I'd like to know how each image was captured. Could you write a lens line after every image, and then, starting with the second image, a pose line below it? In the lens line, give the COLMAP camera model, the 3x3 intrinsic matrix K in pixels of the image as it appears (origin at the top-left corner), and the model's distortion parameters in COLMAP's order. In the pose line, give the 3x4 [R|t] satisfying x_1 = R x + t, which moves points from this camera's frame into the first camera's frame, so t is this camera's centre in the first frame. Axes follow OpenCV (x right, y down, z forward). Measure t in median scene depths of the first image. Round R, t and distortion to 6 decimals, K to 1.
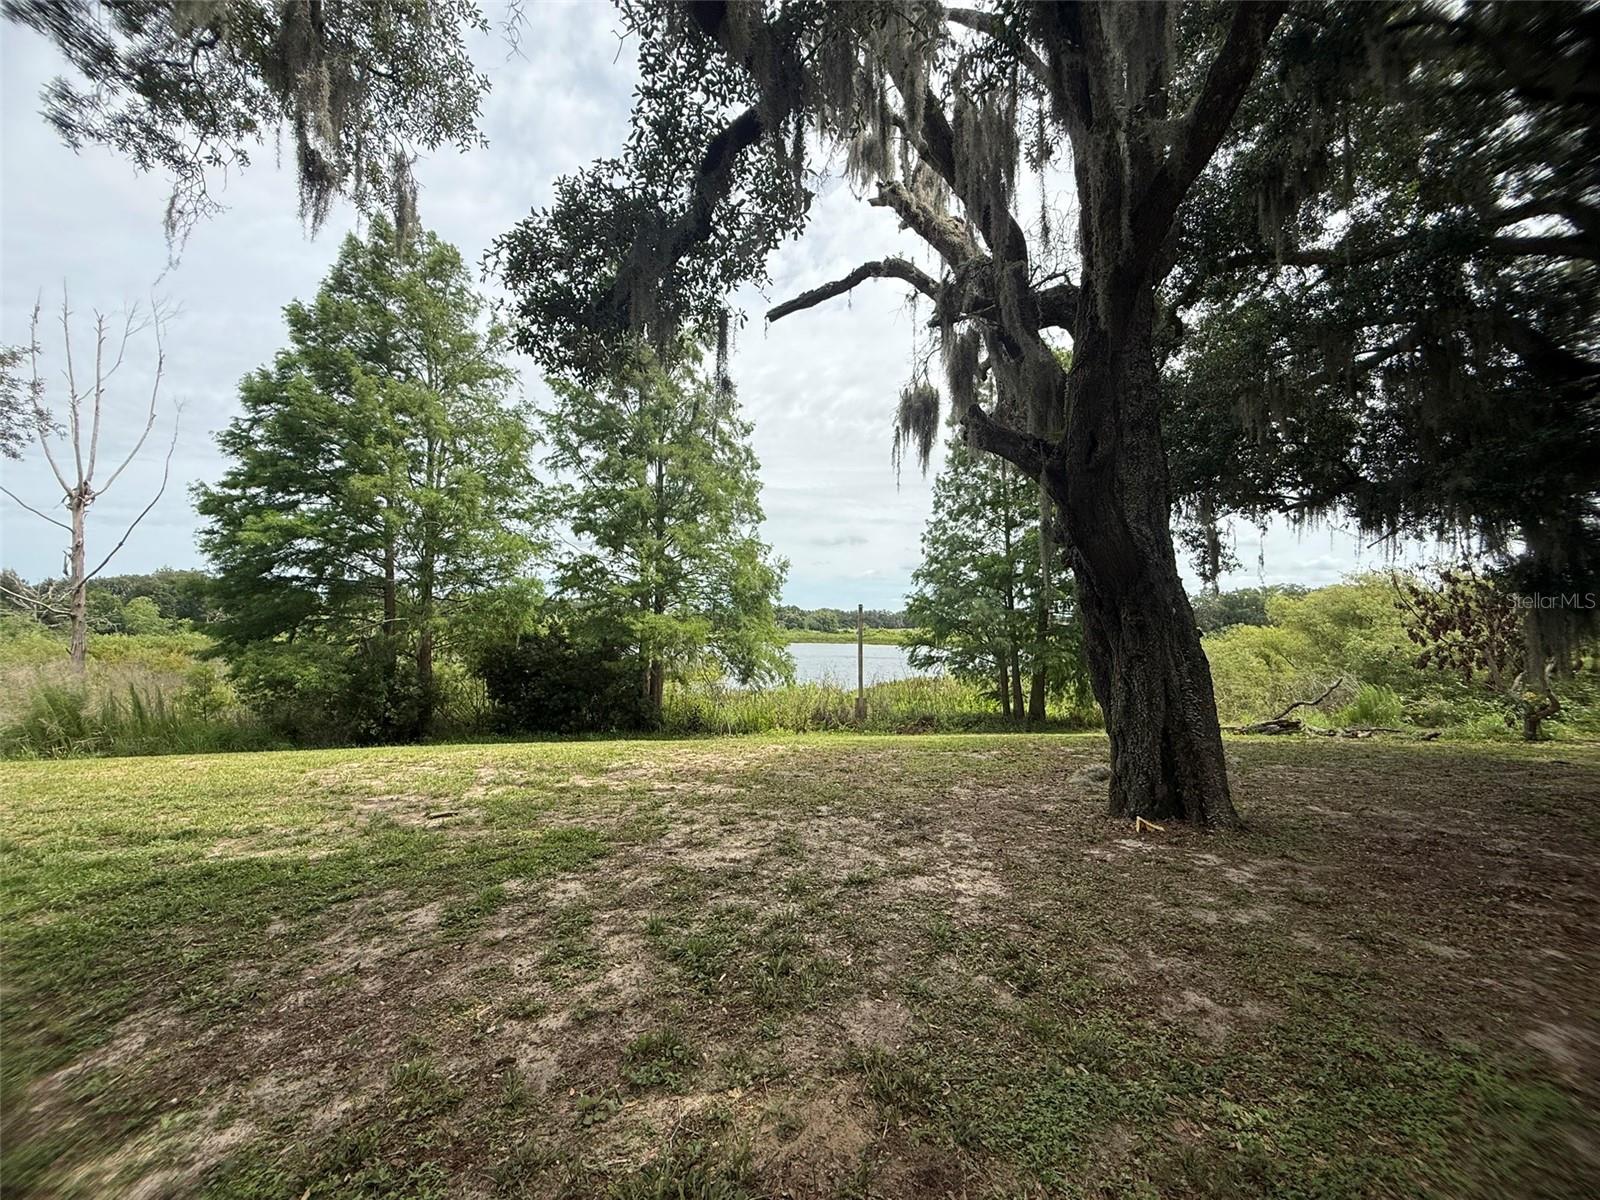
lens RADIAL K [[639.6, 0, 790.1], [0, 639.6, 609.1], [0, 0, 1]] dist [-0.001065, -0.000357]
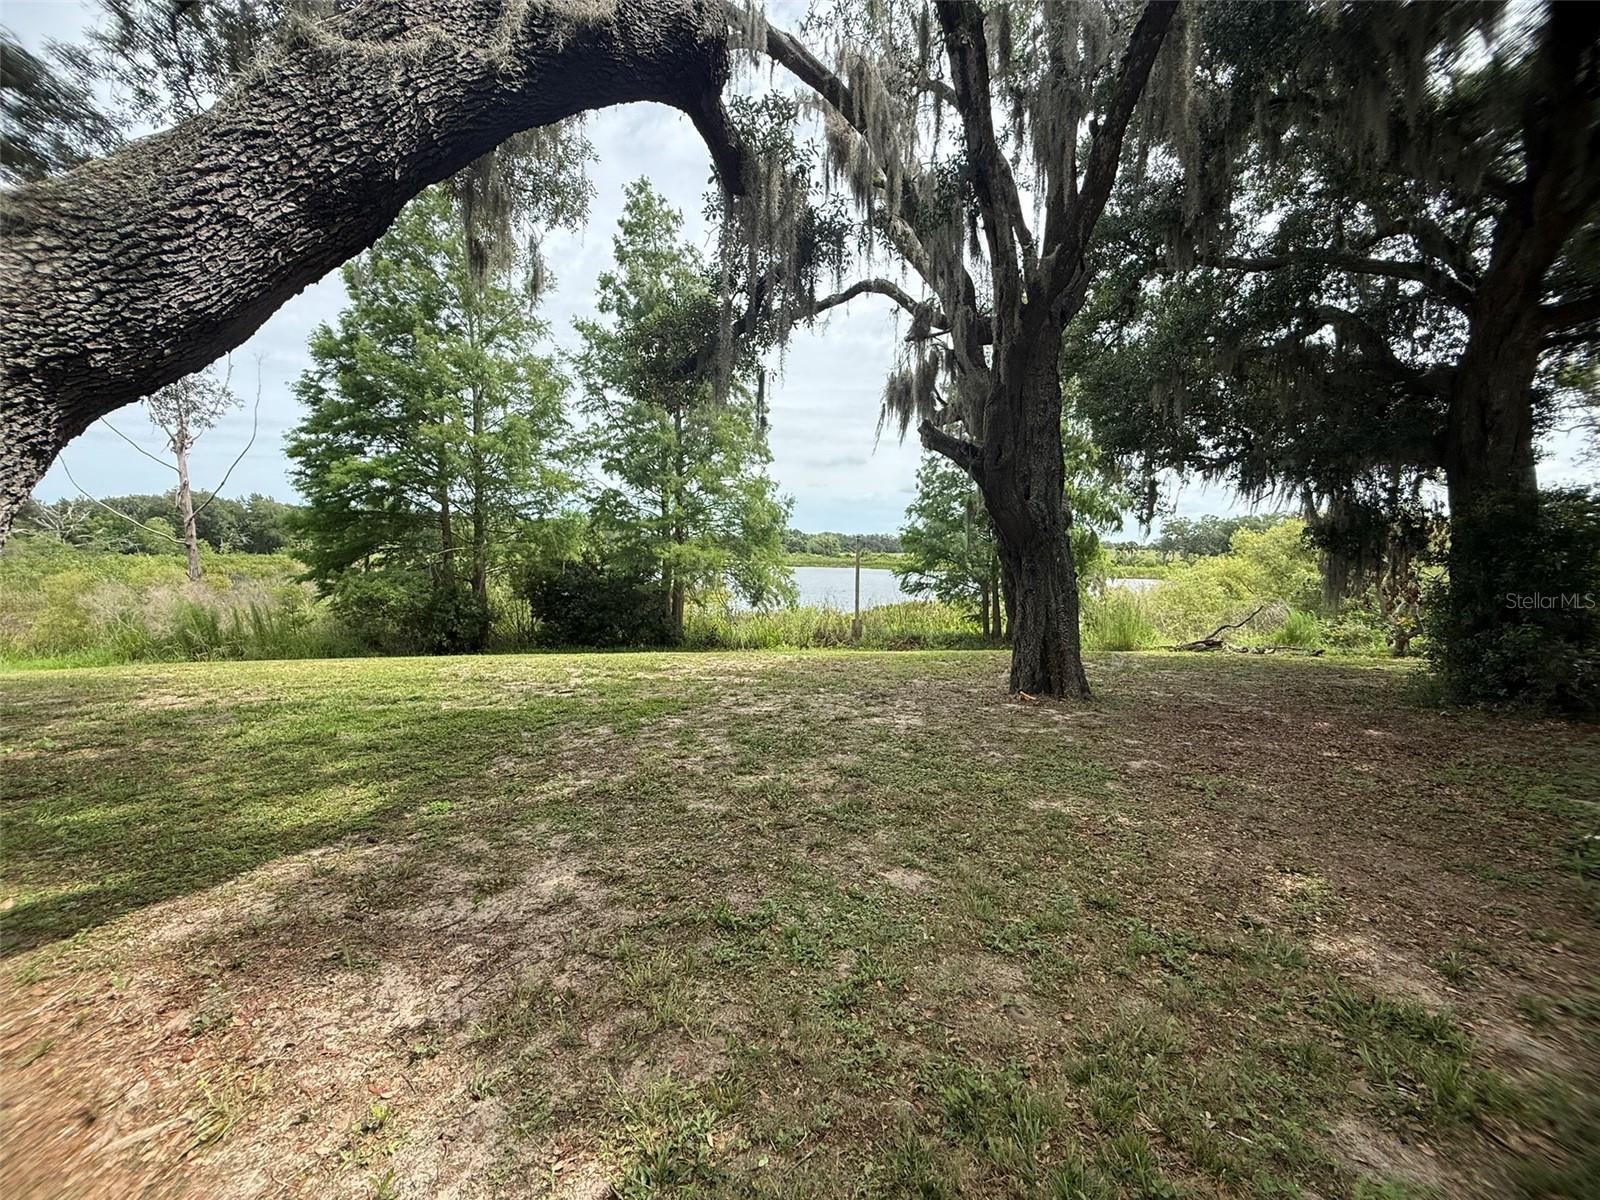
lens RADIAL K [[639.6, 0, 802.2], [0, 639.6, 601.3], [0, 0, 1]] dist [-0.001065, -0.000357]
pose [[0.999839, 0.007464, 0.016302, -0.006604], [-0.009175, 0.994156, 0.107563, -0.018183], [-0.015404, -0.107696, 0.994065, -0.160659]]
